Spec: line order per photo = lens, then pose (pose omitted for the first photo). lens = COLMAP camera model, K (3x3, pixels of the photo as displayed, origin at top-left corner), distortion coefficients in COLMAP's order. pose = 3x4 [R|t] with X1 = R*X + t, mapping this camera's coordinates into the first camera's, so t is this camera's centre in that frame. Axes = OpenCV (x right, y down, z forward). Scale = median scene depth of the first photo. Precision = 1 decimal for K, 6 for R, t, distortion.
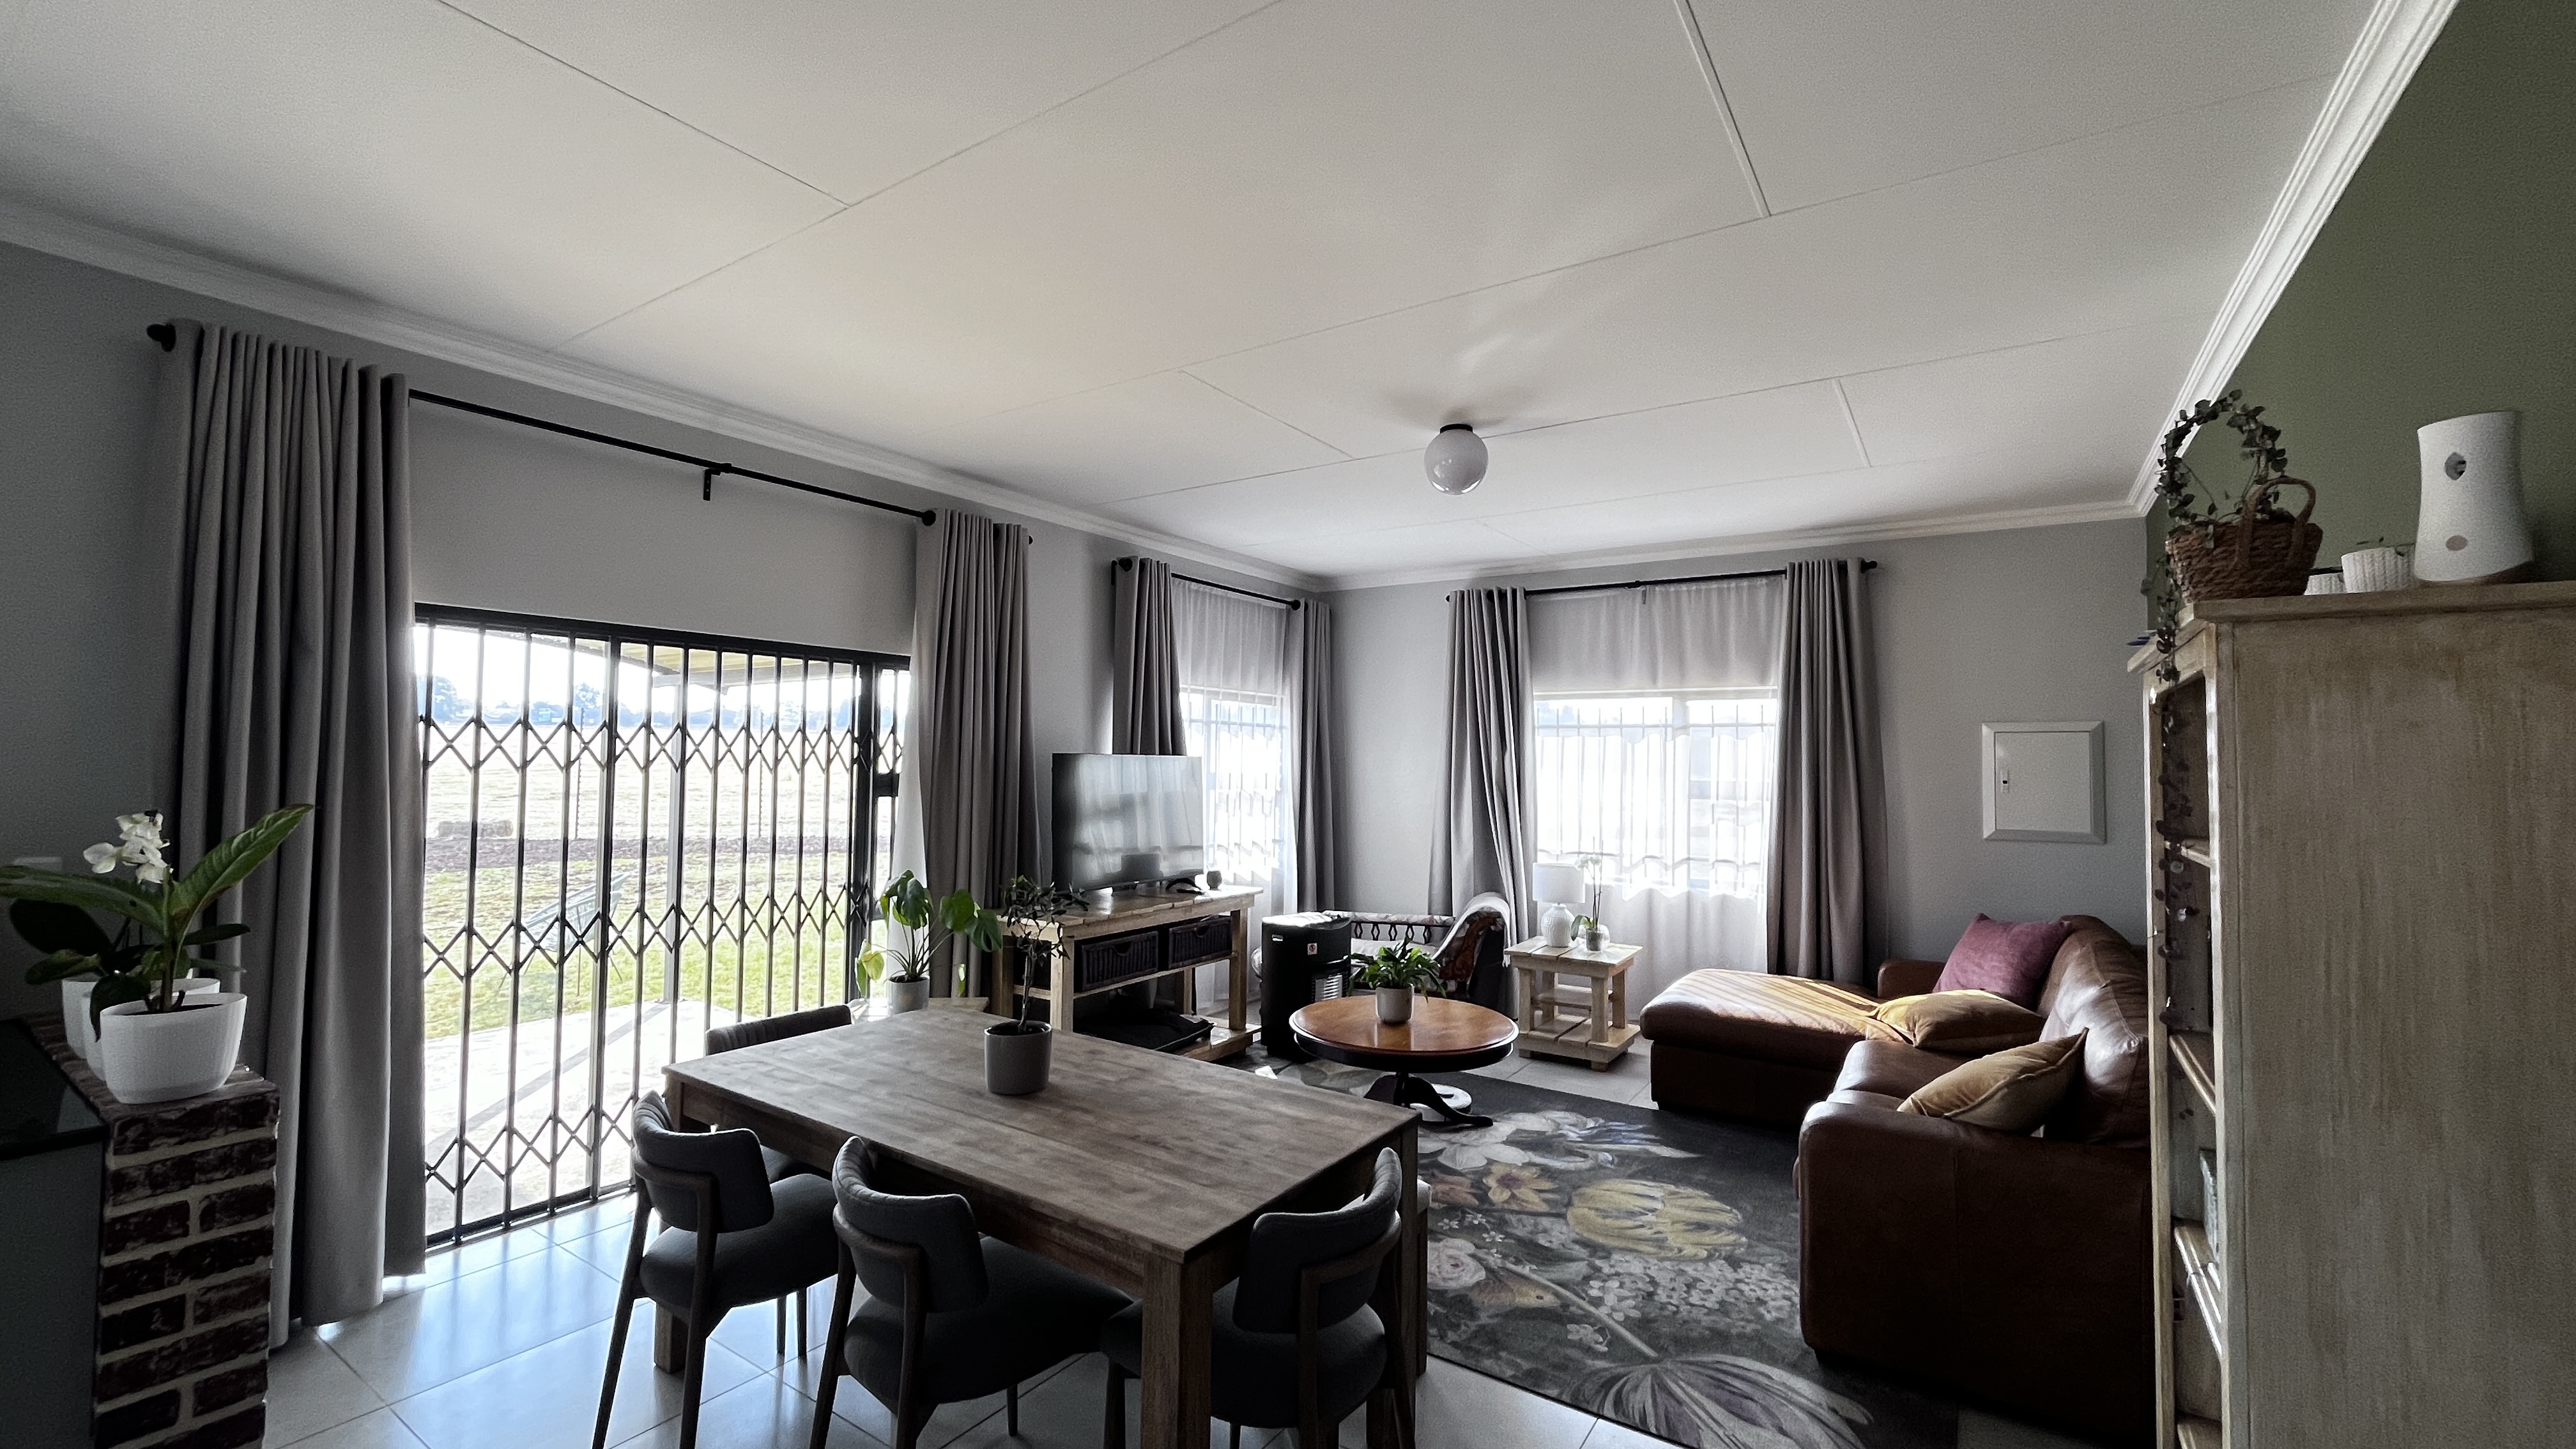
lens RADIAL K [[1041.2, 0, 1278.4], [0, 1041.2, 724.0], [0, 0, 1]] dist [-0.003945, -0.000150]
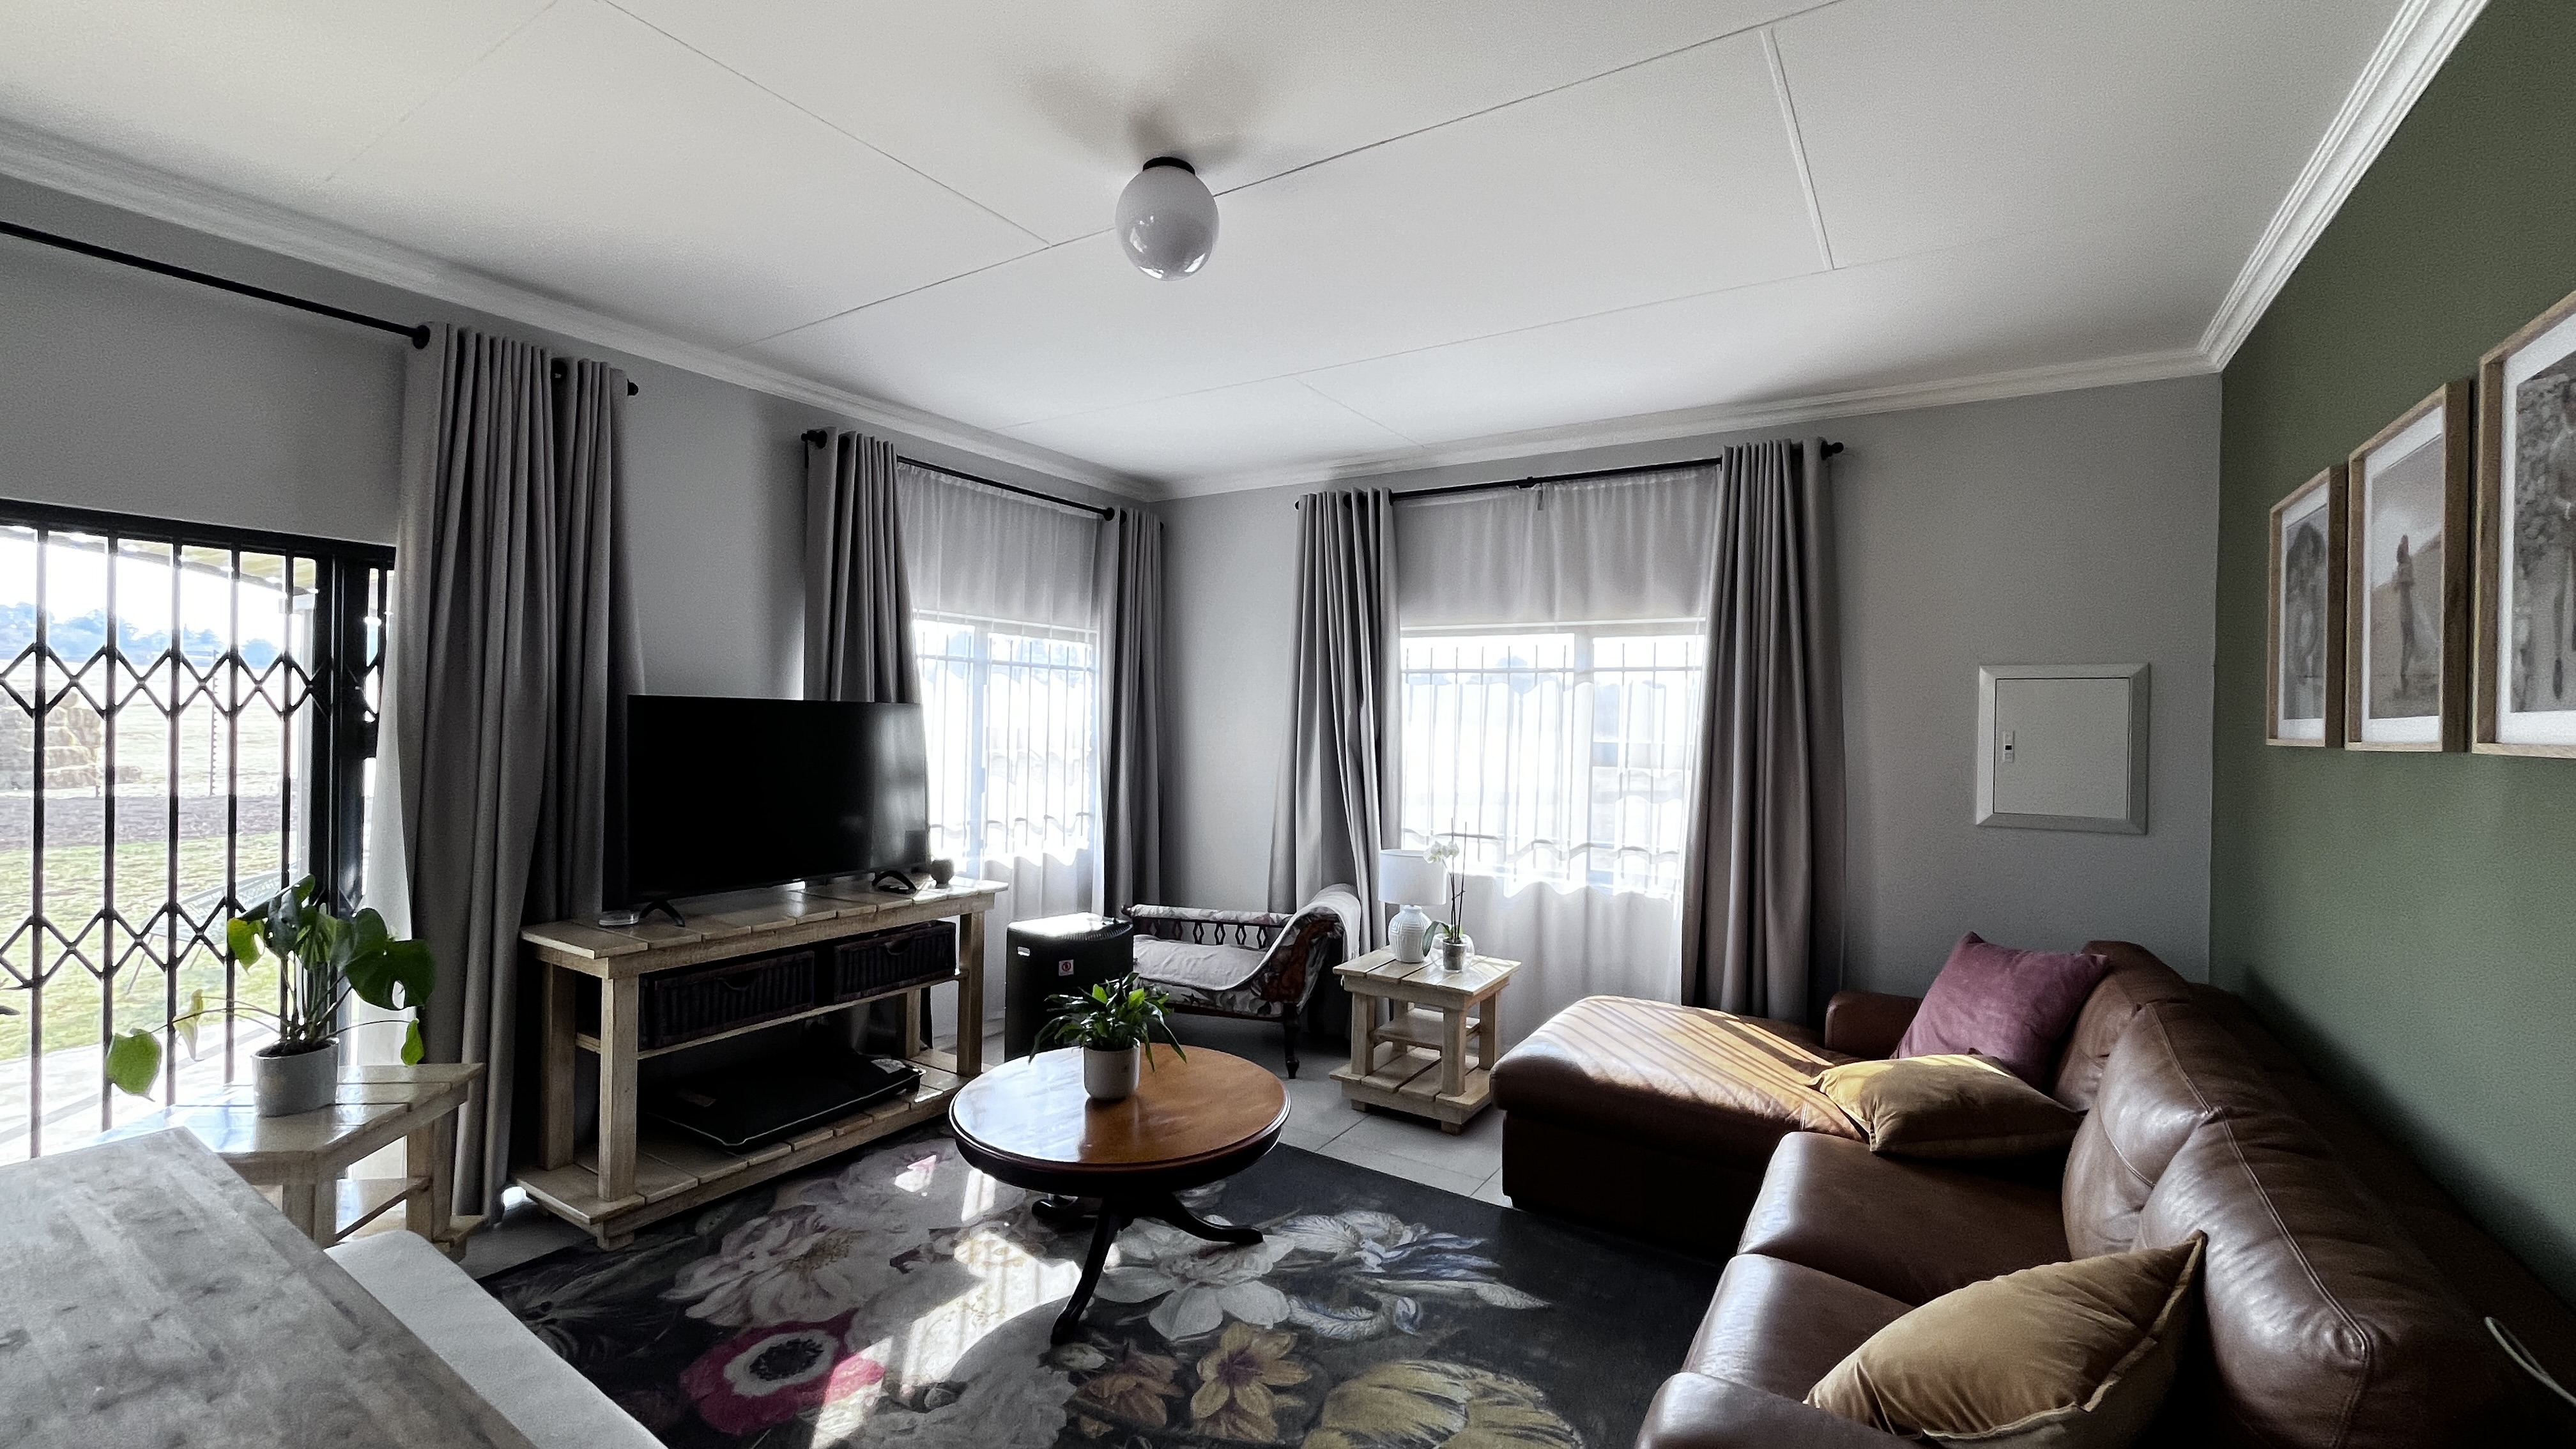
lens RADIAL K [[1041.2, 0, 1279.4], [0, 1041.2, 721.7], [0, 0, 1]] dist [-0.003945, -0.000150]
pose [[0.999737, 0.008794, 0.021195, 0.164657], [-0.009583, 0.999255, 0.037397, 0.014183], [-0.020850, -0.037590, 0.999076, 0.269382]]
